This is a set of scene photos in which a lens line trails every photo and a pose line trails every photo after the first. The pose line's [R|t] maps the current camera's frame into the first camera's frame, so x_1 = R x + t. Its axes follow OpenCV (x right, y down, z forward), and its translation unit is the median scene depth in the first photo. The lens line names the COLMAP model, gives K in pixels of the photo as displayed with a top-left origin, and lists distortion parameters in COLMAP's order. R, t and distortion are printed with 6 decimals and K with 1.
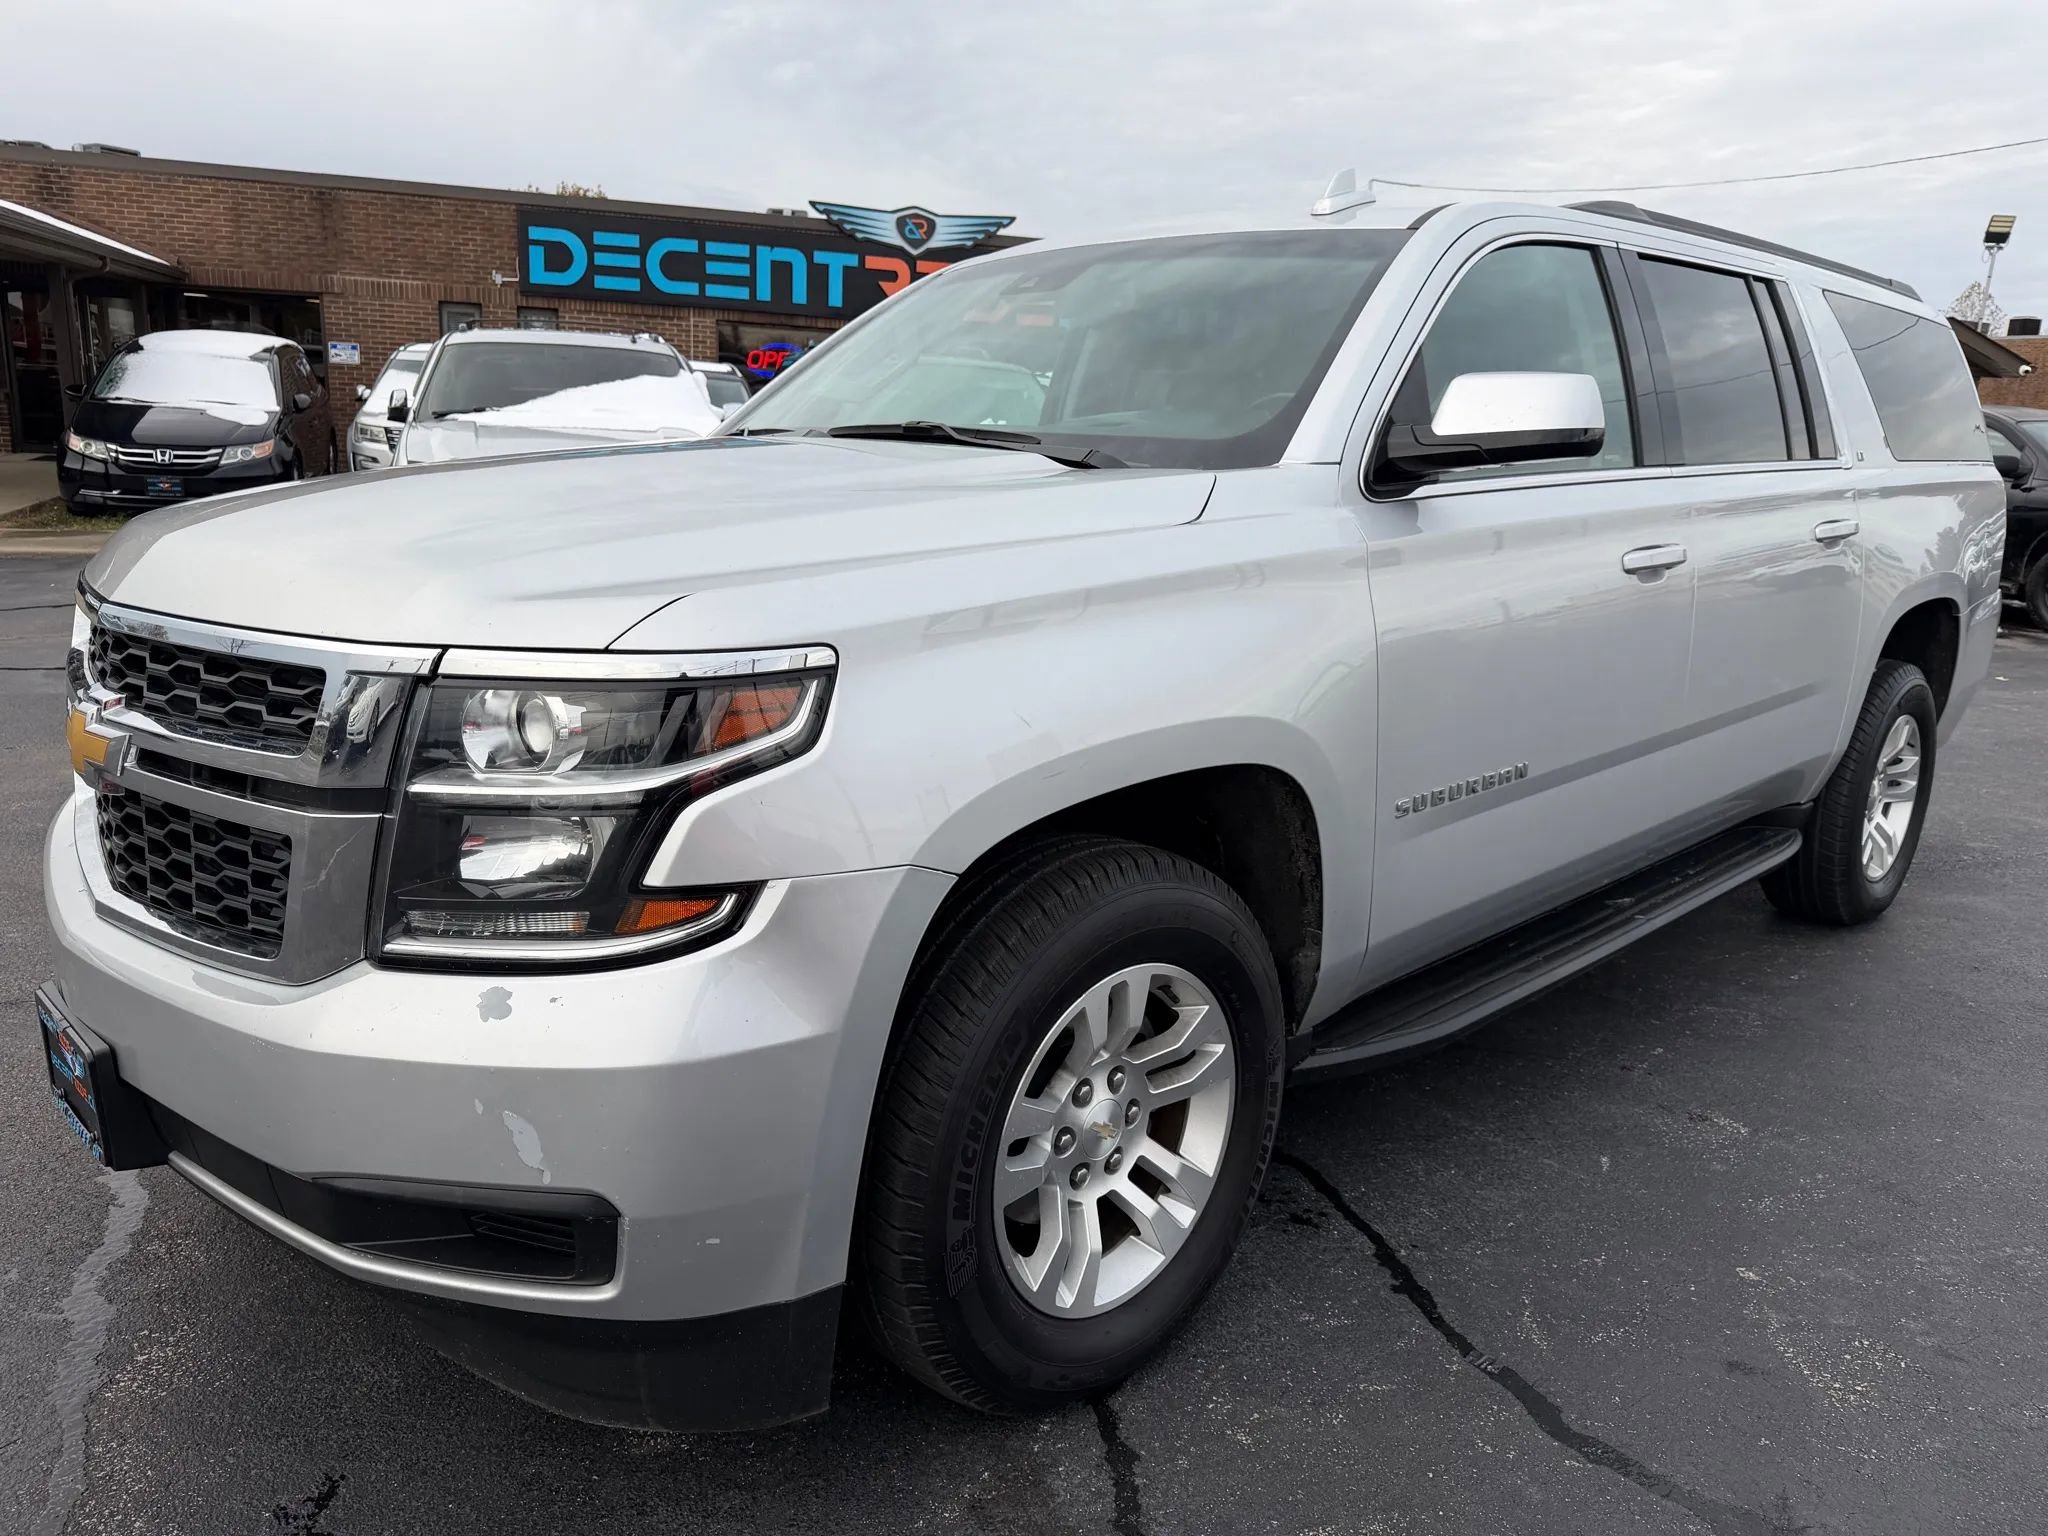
lens RADIAL K [[1433.4, 0, 1025.7], [0, 1433.4, 824.6], [0, 0, 1]] dist [0.001194, -0.001334]
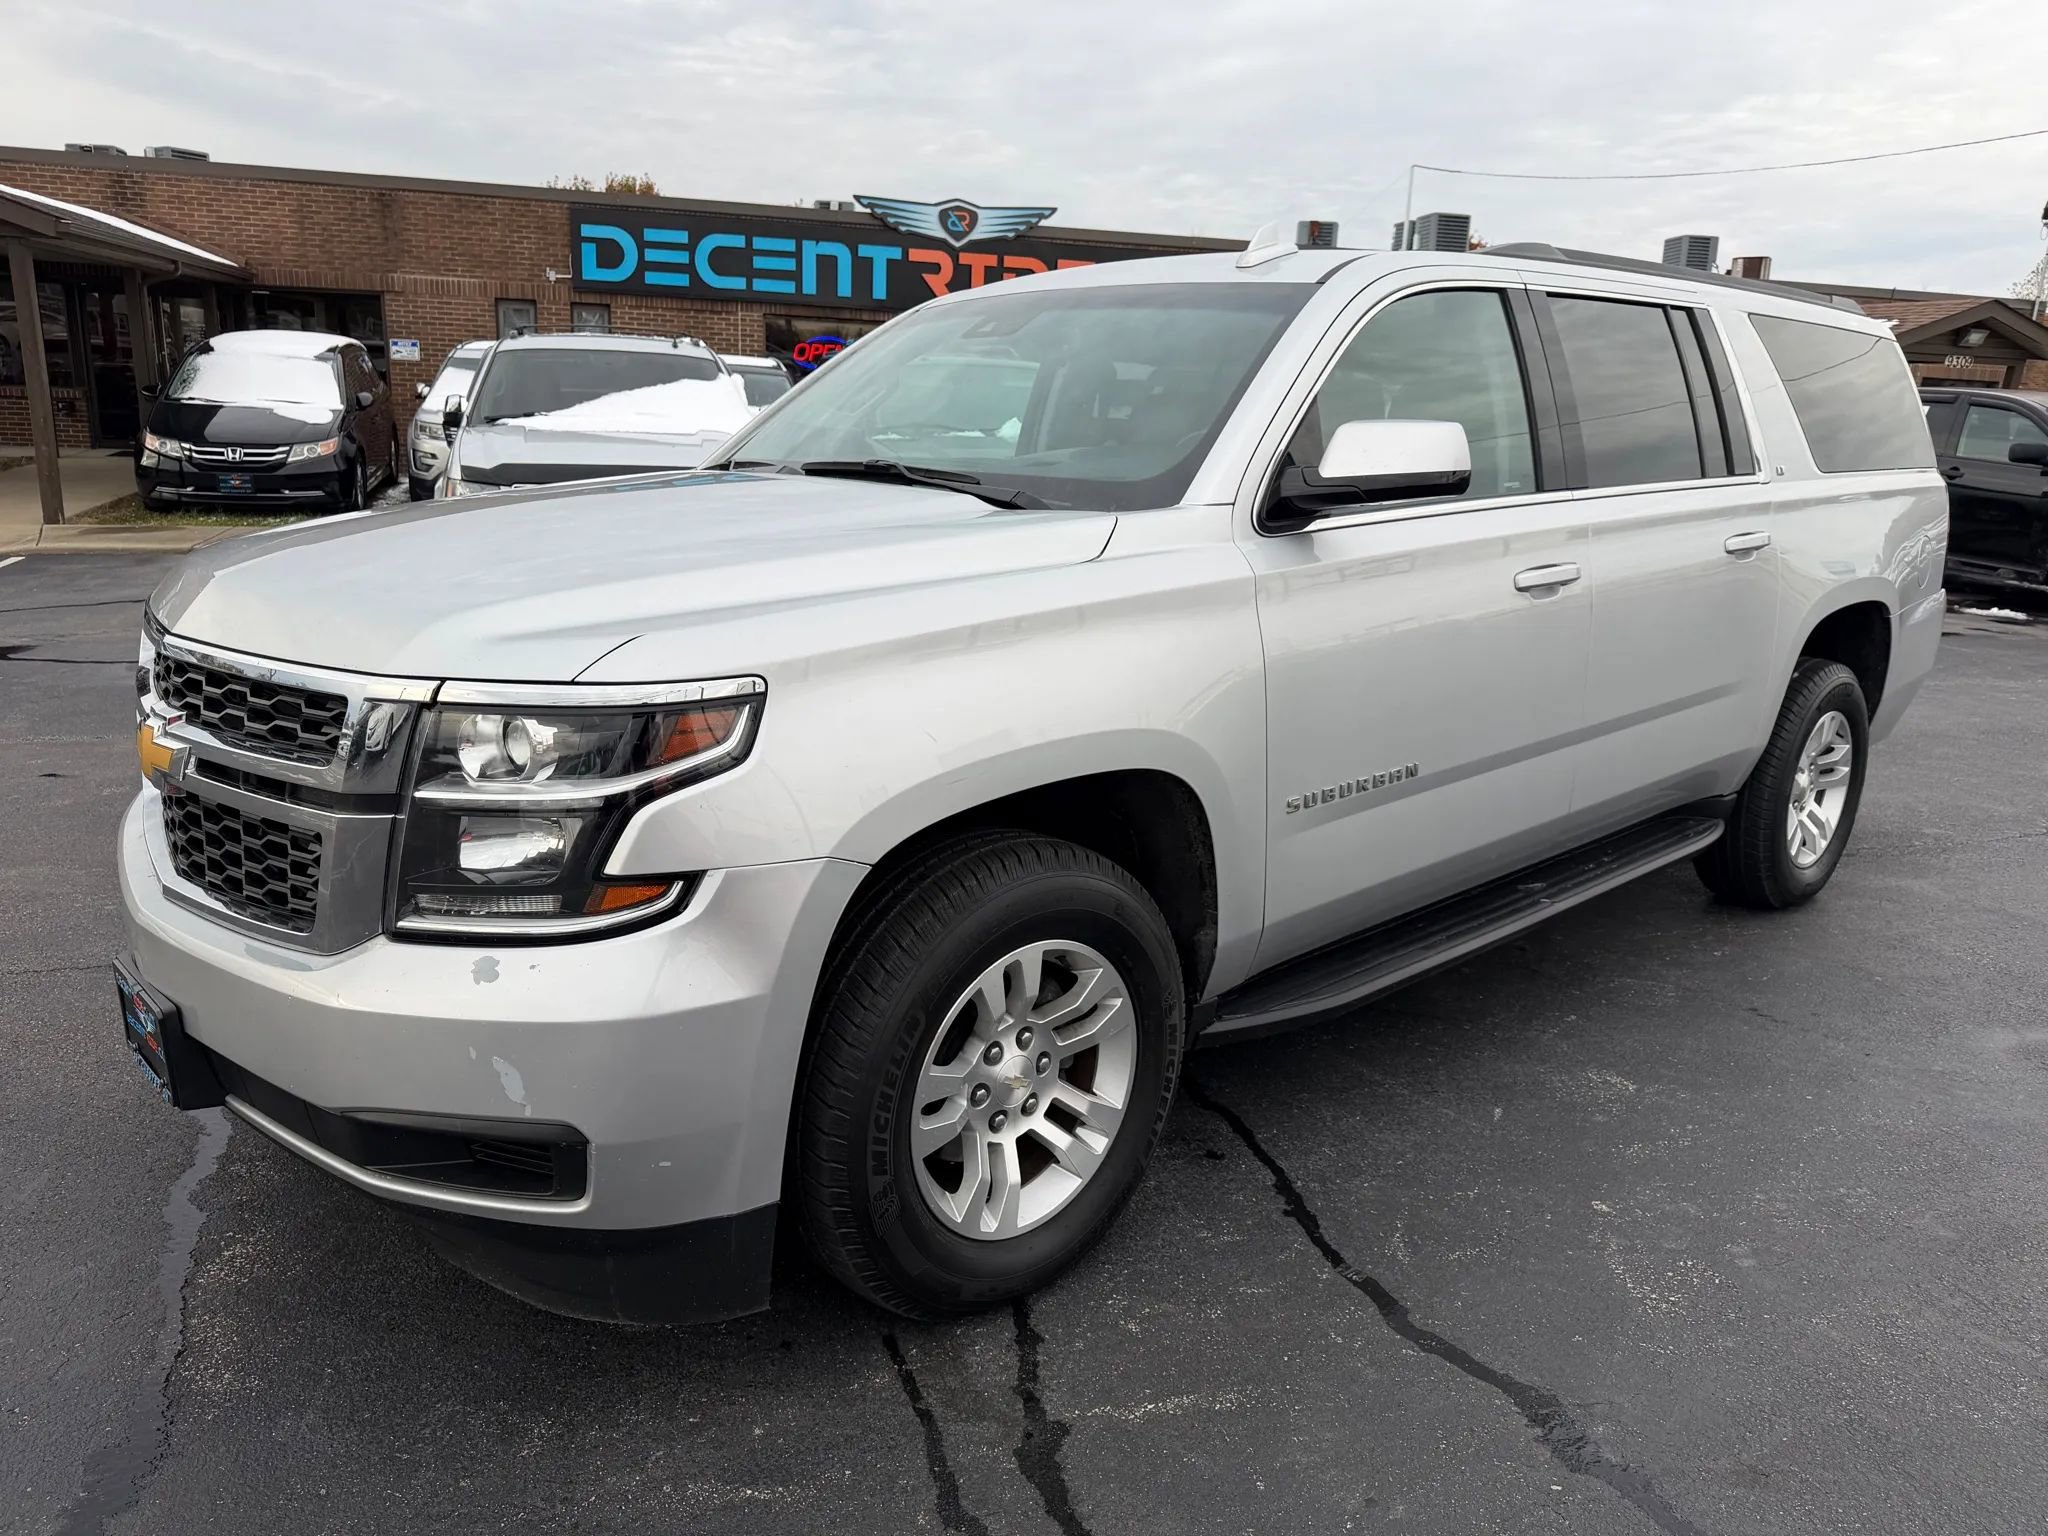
lens RADIAL K [[1413.2, 0, 1030.5], [0, 1413.2, 838.6], [0, 0, 1]] dist [0.025626, -0.027470]
pose [[0.999393, 0.001578, -0.034805, 0.015128], [-0.000754, 0.999720, 0.023663, -0.001825], [0.034833, -0.023623, 0.999114, -0.021284]]
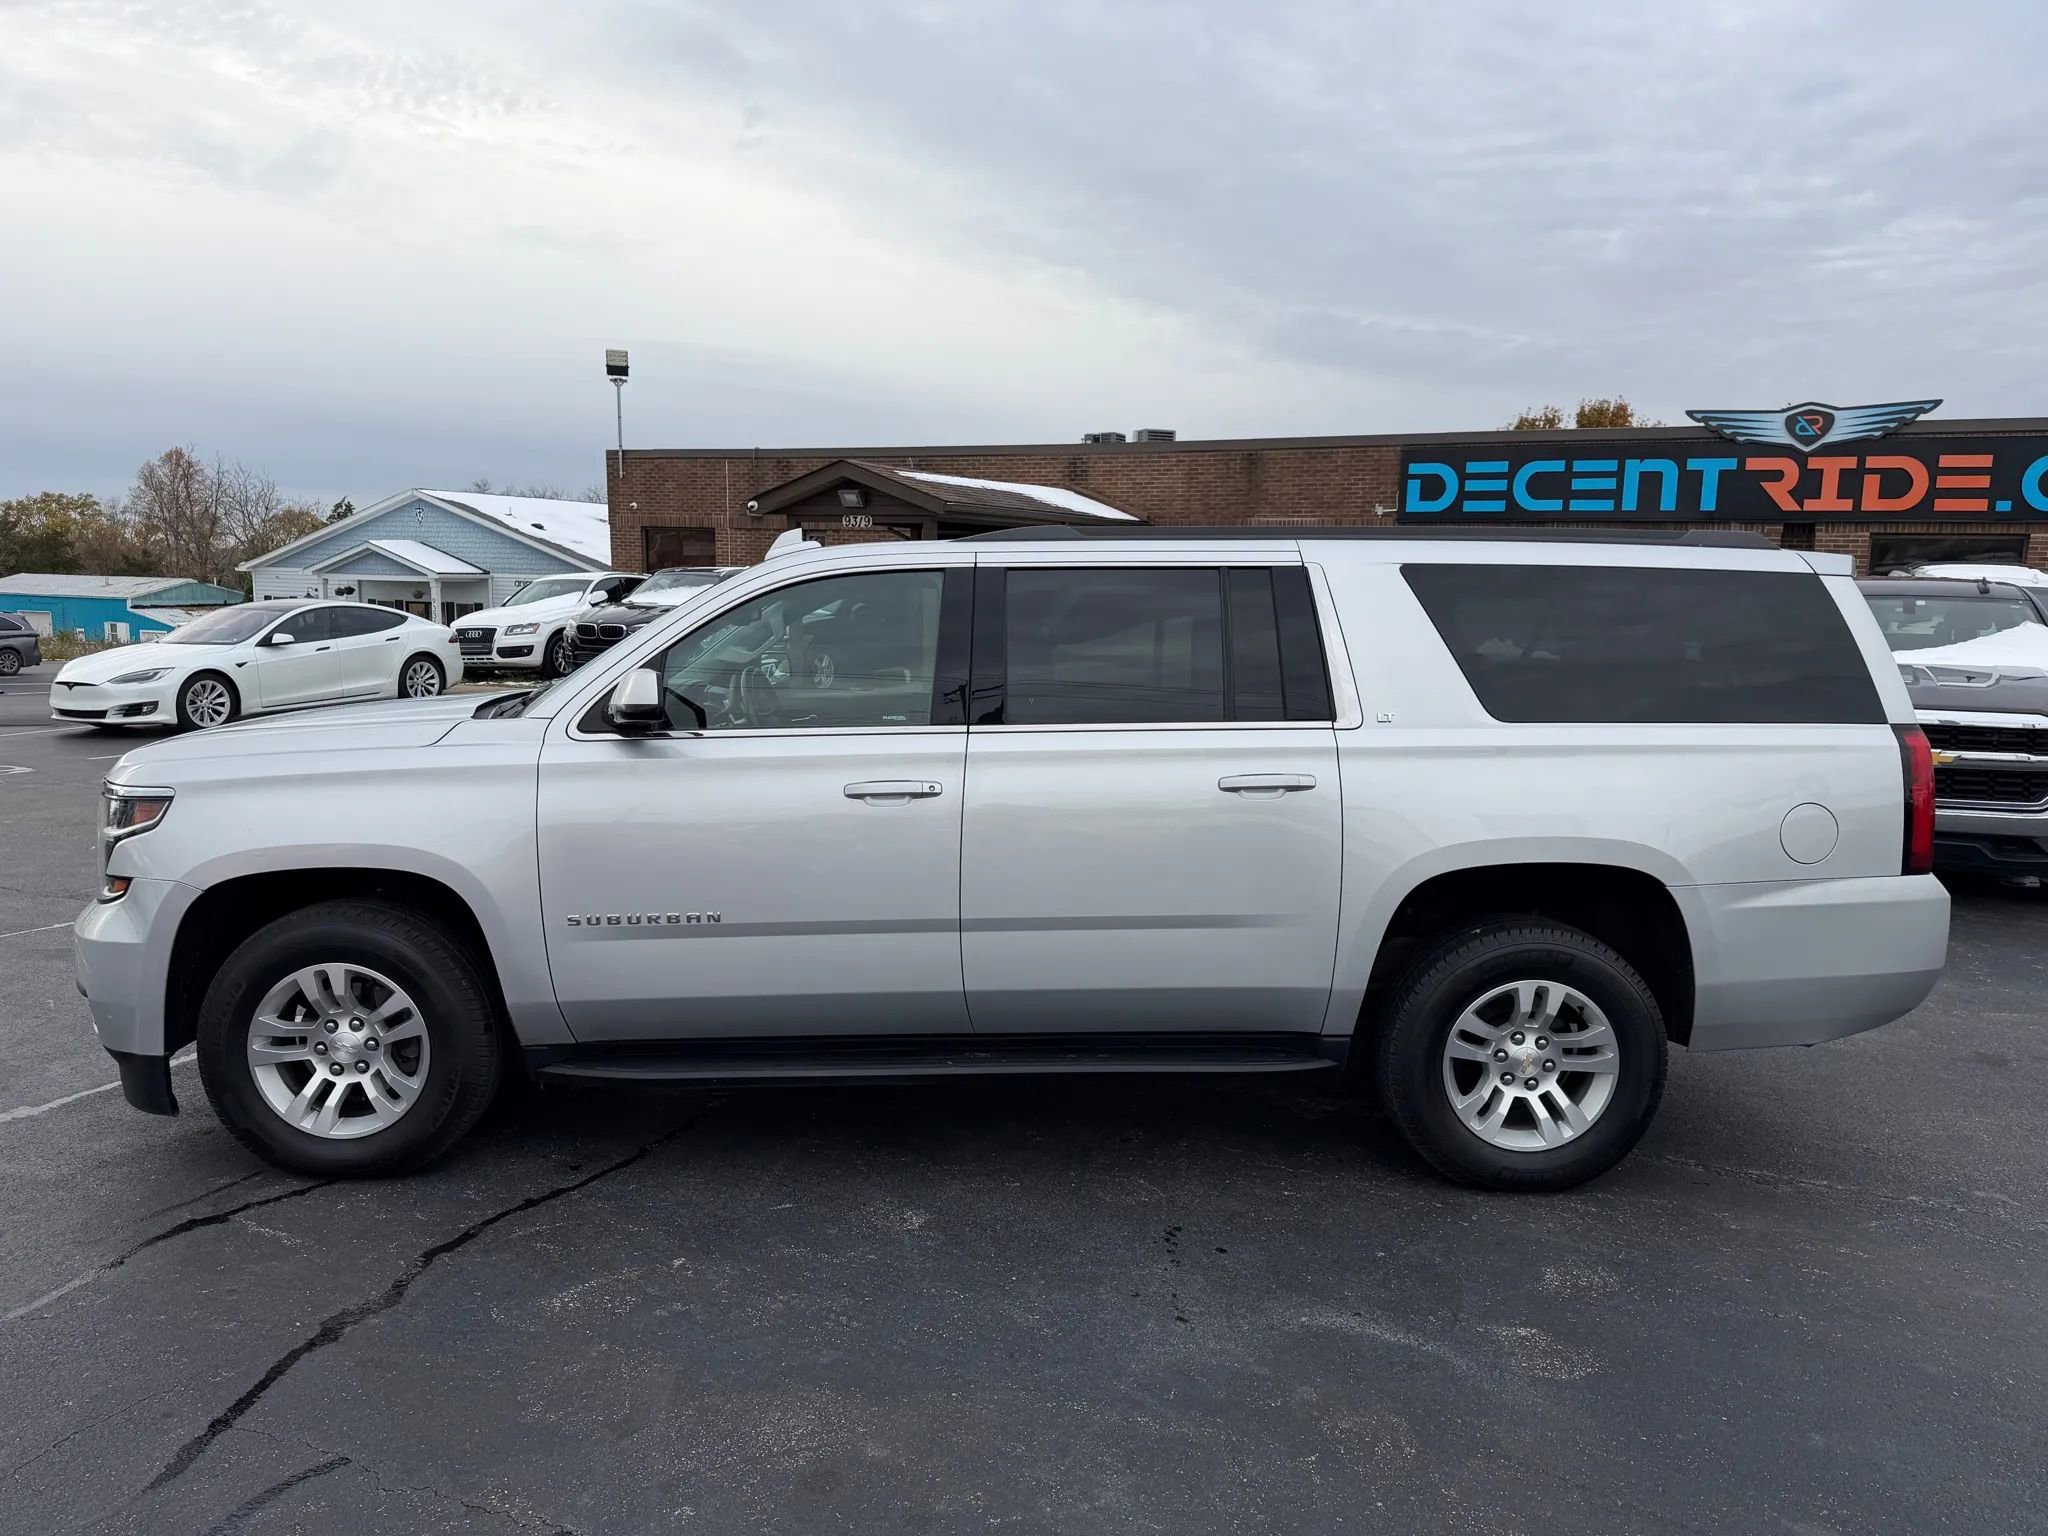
lens RADIAL K [[1447.5, 0, 1019.0], [0, 1447.5, 811.0], [0, 0, 1]] dist [0.010073, -0.033021]
pose [[0.735180, 0.069114, -0.674340, 0.288880], [-0.162776, 0.983682, -0.076643, -0.015403], [0.658039, 0.166112, 0.734433, 0.009710]]
